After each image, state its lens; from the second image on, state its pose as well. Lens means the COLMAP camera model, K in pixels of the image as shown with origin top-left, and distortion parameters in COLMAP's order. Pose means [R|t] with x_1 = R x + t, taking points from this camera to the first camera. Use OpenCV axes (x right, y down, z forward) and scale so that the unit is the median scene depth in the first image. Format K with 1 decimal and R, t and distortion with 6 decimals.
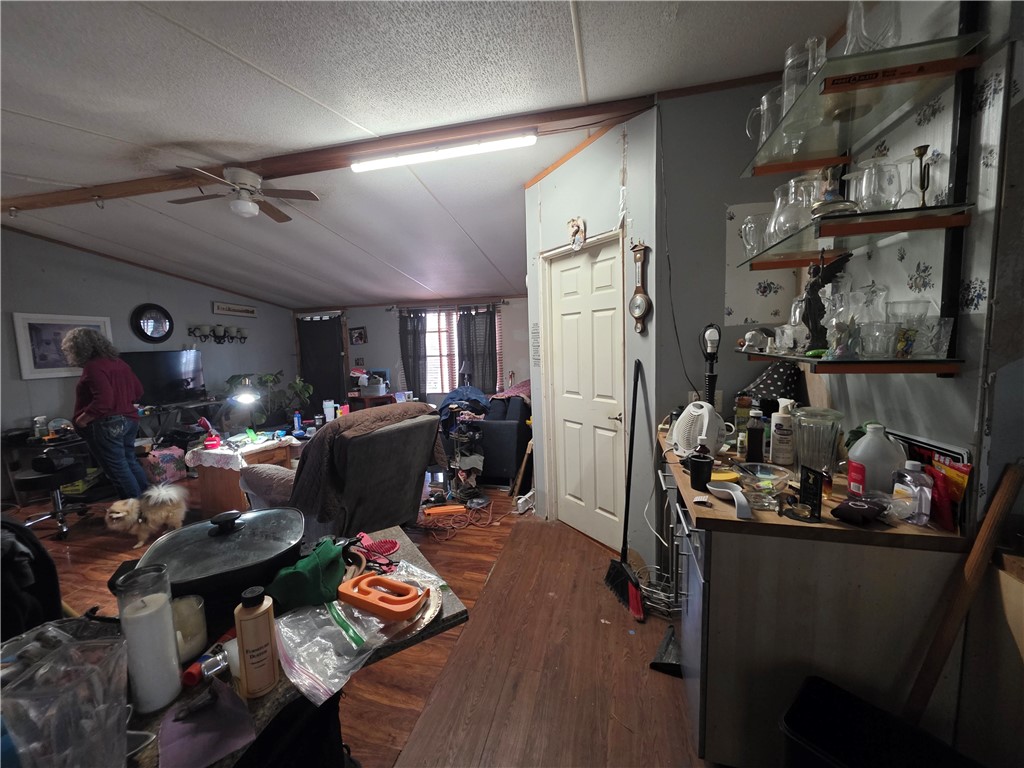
lens RADIAL K [[409.0, 0, 507.9], [0, 409.0, 383.4], [0, 0, 1]] dist [0.000370, -0.000818]
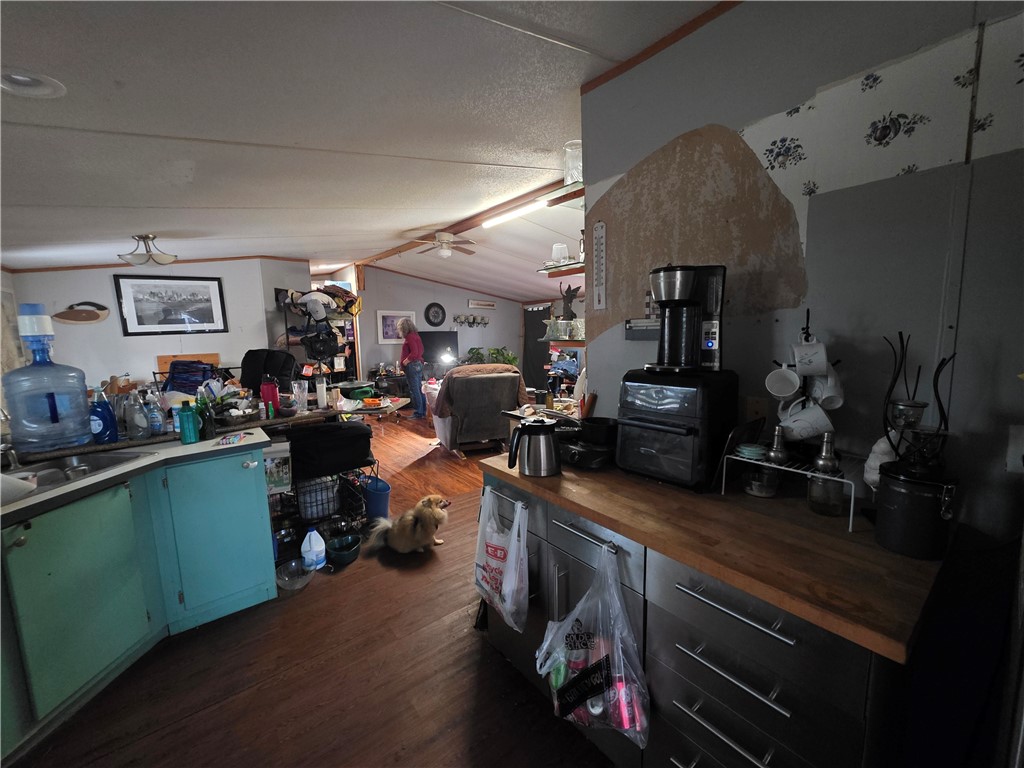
lens RADIAL K [[409.0, 0, 507.9], [0, 409.0, 383.4], [0, 0, 1]] dist [0.000370, -0.000818]
pose [[0.792356, 0.094194, -0.602743, 0.481864], [-0.072717, 0.995547, 0.059987, 0.014210], [0.605709, -0.003701, 0.795677, -0.186703]]
